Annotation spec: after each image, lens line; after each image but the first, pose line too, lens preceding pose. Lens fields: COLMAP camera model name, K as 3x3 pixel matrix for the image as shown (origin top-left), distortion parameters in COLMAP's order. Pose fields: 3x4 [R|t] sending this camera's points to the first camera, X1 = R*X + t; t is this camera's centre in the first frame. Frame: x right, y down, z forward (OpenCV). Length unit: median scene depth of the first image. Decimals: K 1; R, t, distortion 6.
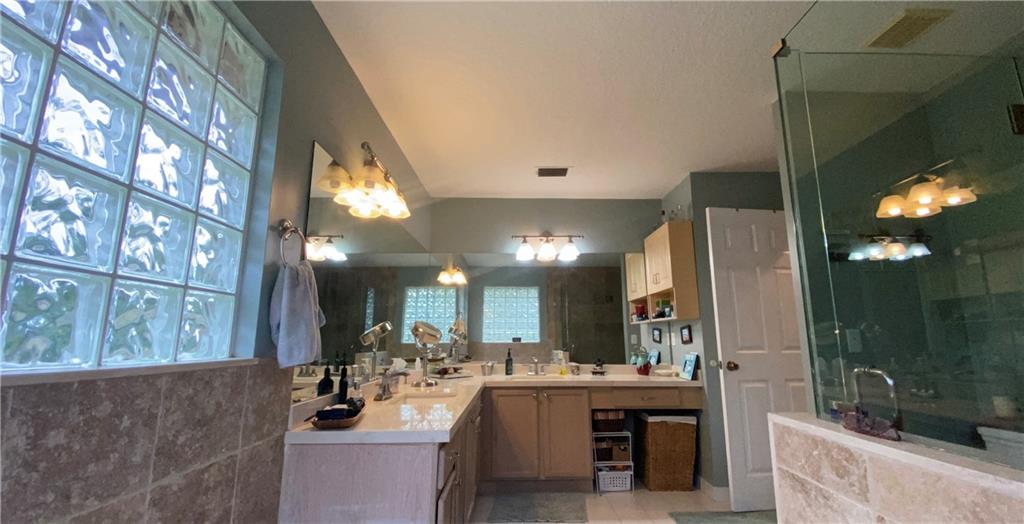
lens RADIAL K [[420.8, 0, 511.0], [0, 420.8, 262.8], [0, 0, 1]] dist [0.011327, 0.000045]
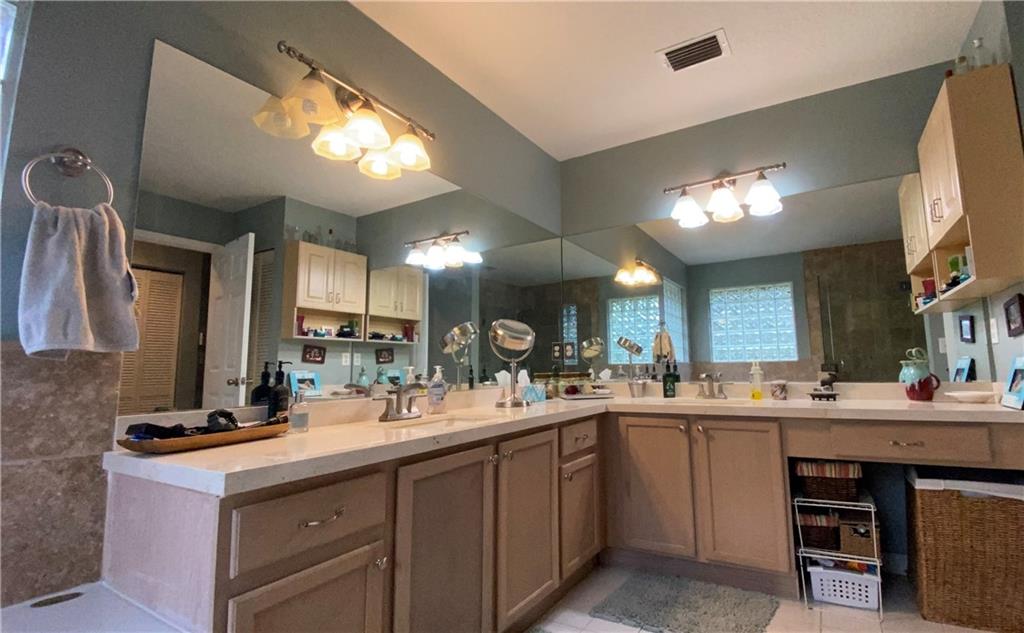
lens RADIAL K [[489.4, 0, 512.6], [0, 489.4, 316.2], [0, 0, 1]] dist [-0.003044, -0.002123]
pose [[0.876215, -0.063432, -0.477727, 0.185828], [0.102180, 0.993215, 0.055533, 0.084998], [0.470963, -0.097473, 0.876751, 0.266767]]
